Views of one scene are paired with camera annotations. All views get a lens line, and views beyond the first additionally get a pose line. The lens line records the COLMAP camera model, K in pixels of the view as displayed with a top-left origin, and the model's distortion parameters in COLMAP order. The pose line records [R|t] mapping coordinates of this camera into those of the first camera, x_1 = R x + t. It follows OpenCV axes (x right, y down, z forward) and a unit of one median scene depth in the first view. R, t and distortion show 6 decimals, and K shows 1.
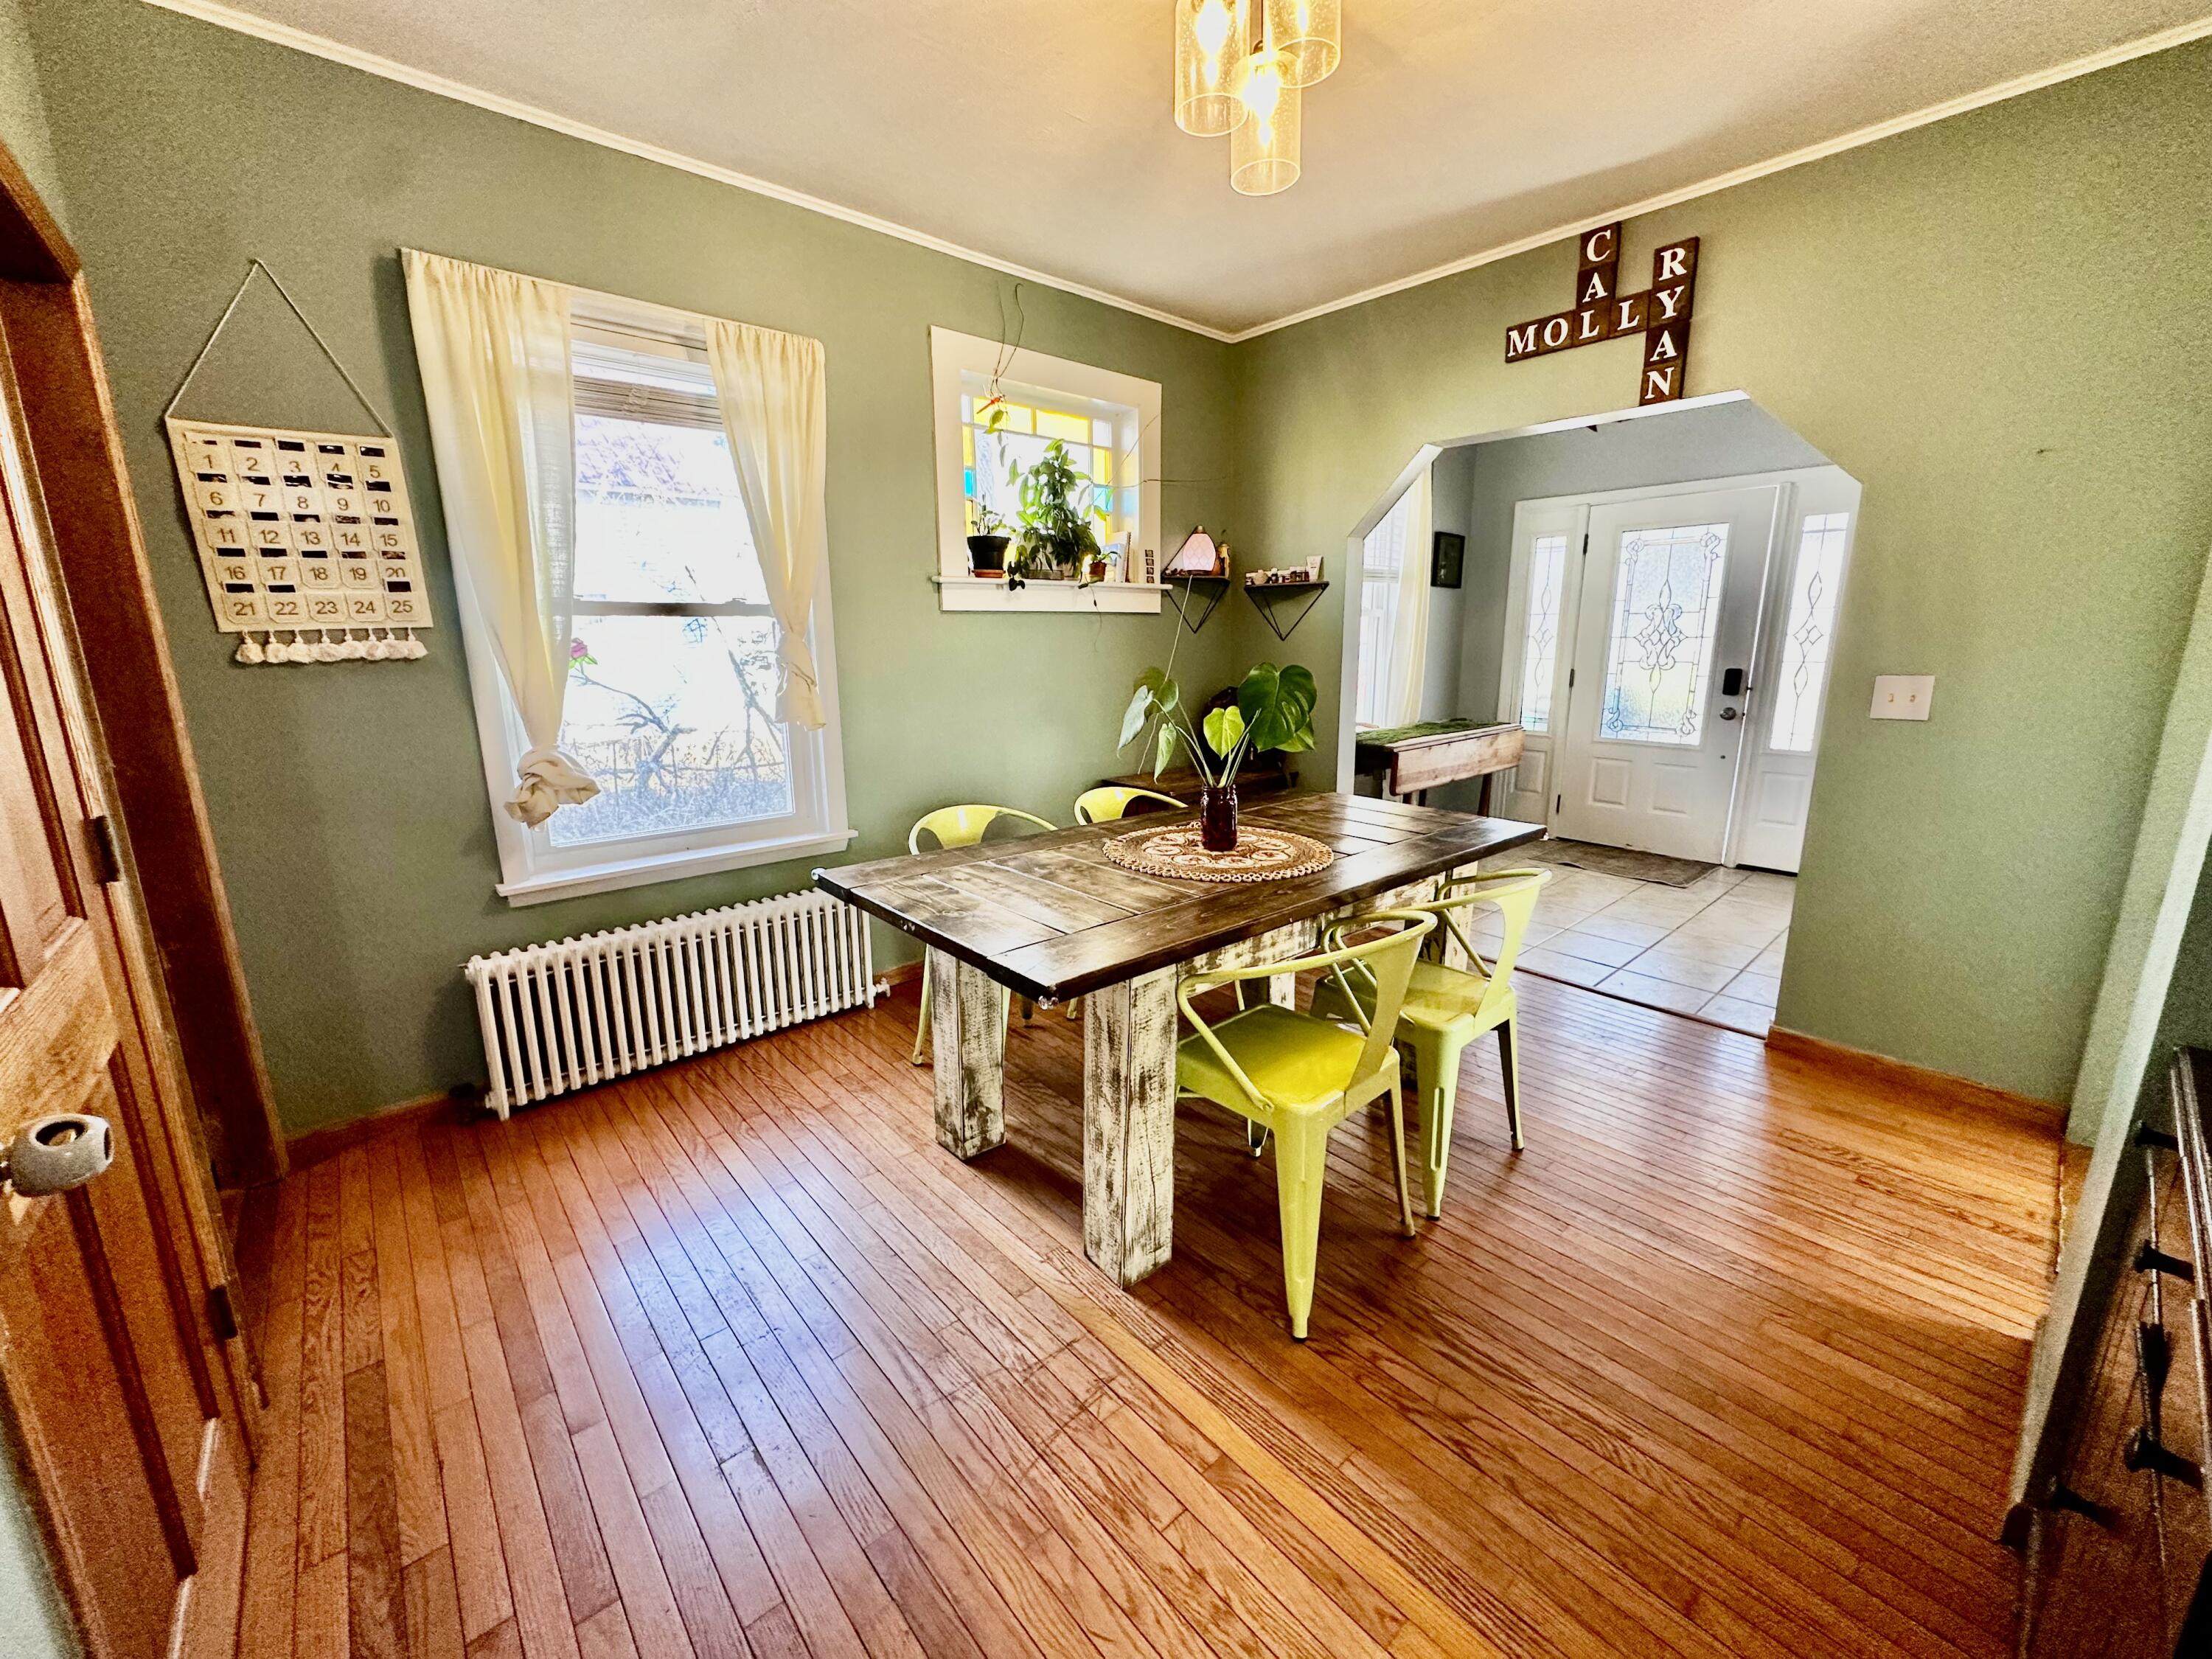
lens RADIAL K [[880.3, 0, 1108.7], [0, 880.3, 832.2], [0, 0, 1]] dist [-0.001460, 0.000047]
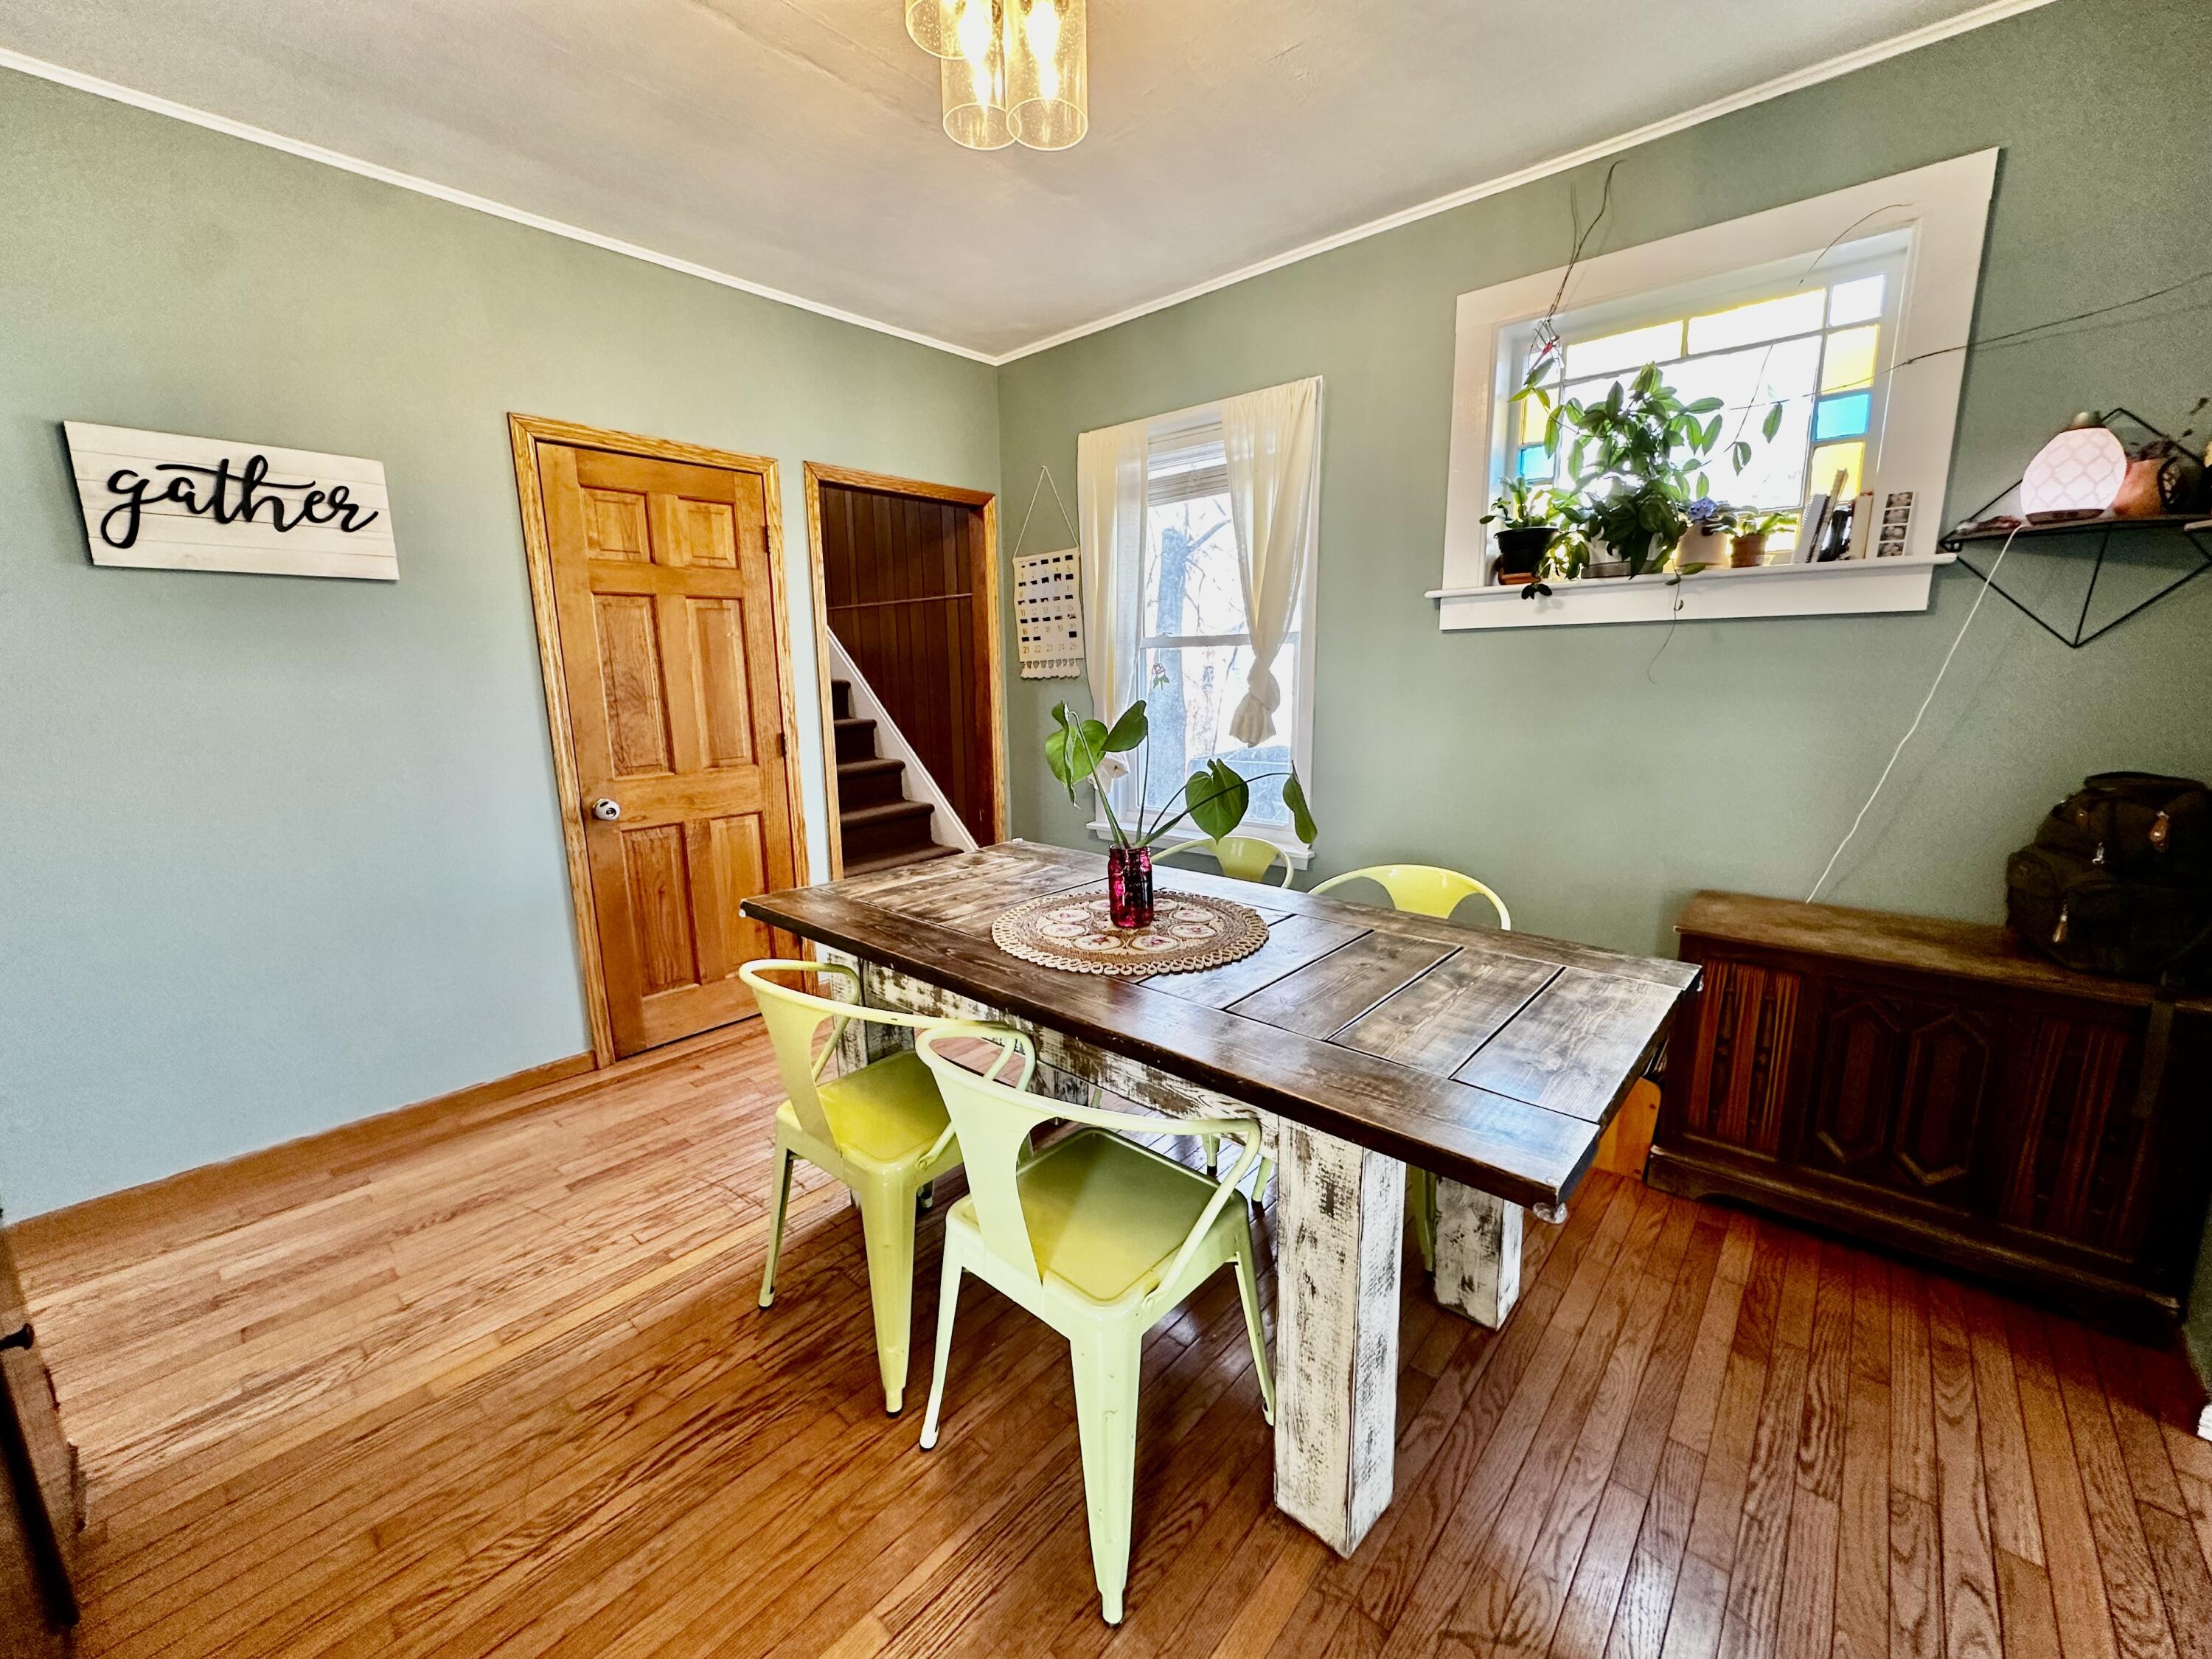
lens RADIAL K [[880.3, 0, 1108.7], [0, 880.3, 832.2], [0, 0, 1]] dist [-0.001460, 0.000047]
pose [[0.124792, 0.190577, -0.973708, 0.720591], [-0.202723, 0.965574, 0.163004, -0.154525], [0.971252, 0.177052, 0.159130, 0.665054]]
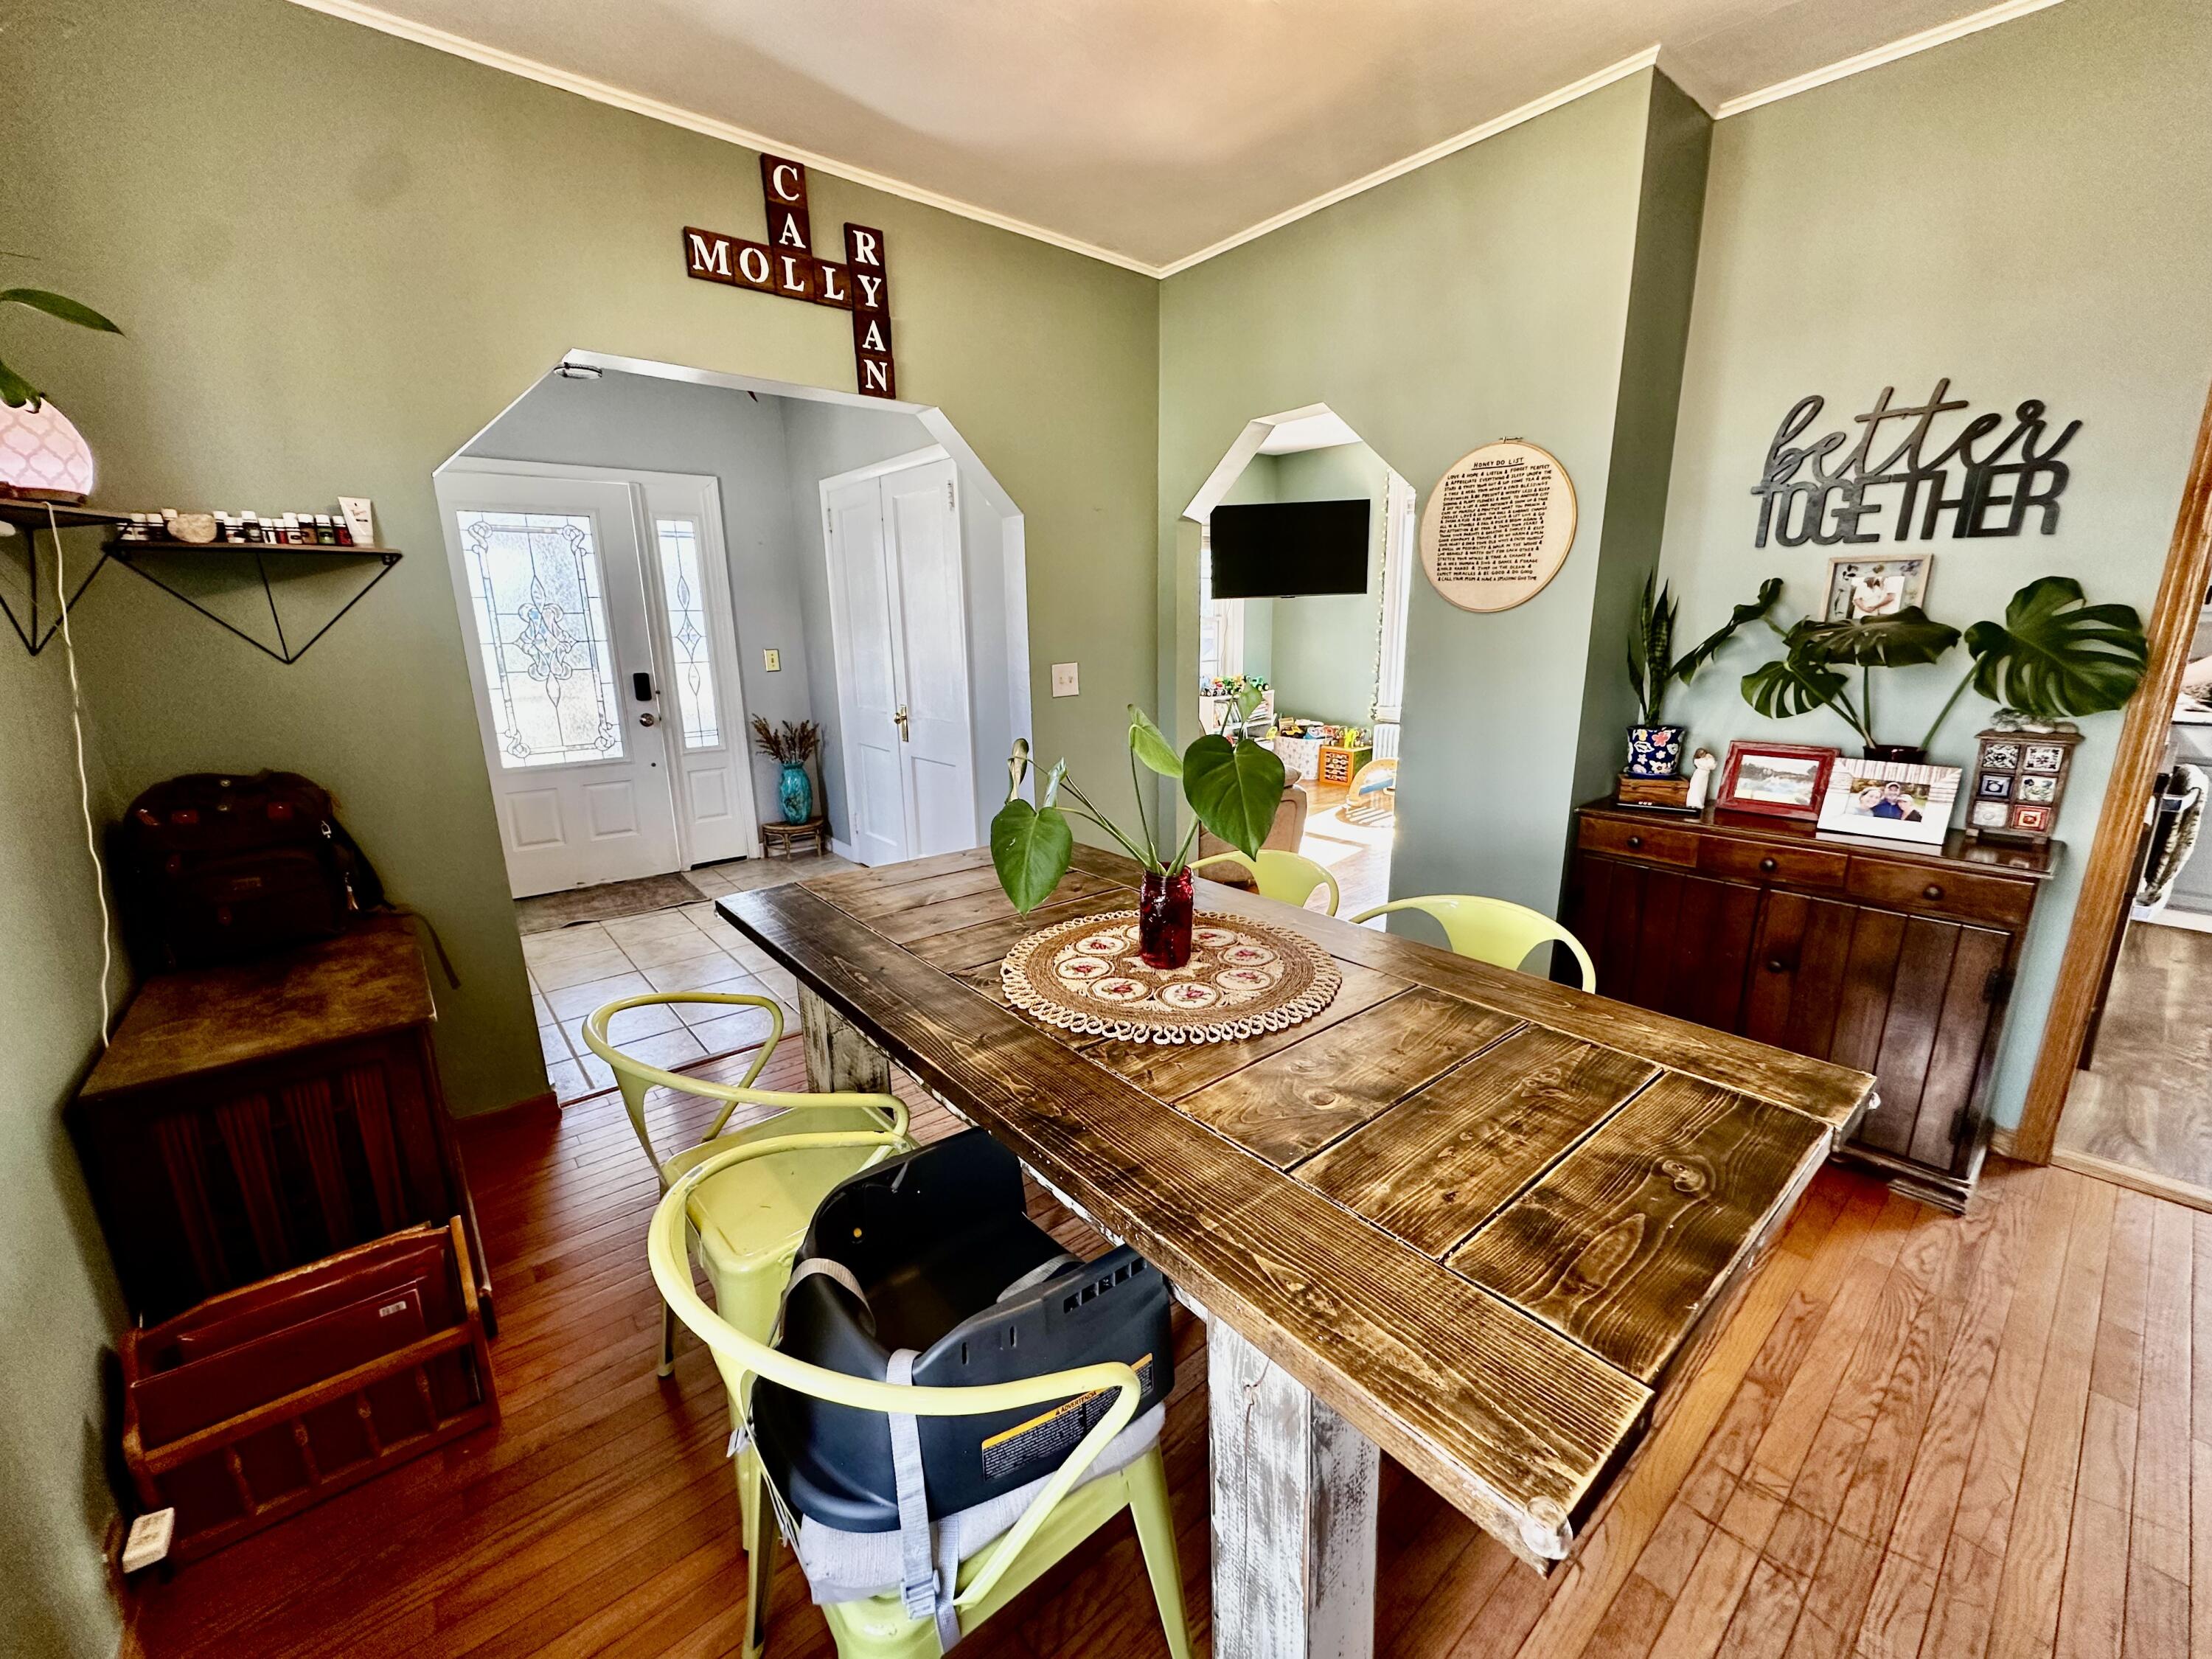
lens RADIAL K [[876.3, 0, 1104.7], [0, 876.3, 832.1], [0, 0, 1]] dist [-0.002275, -0.000062]
pose [[0.026272, -0.231559, 0.972466, -0.398810], [0.233082, 0.947408, 0.219295, -0.185064], [-0.972102, 0.220903, 0.078862, 0.770949]]
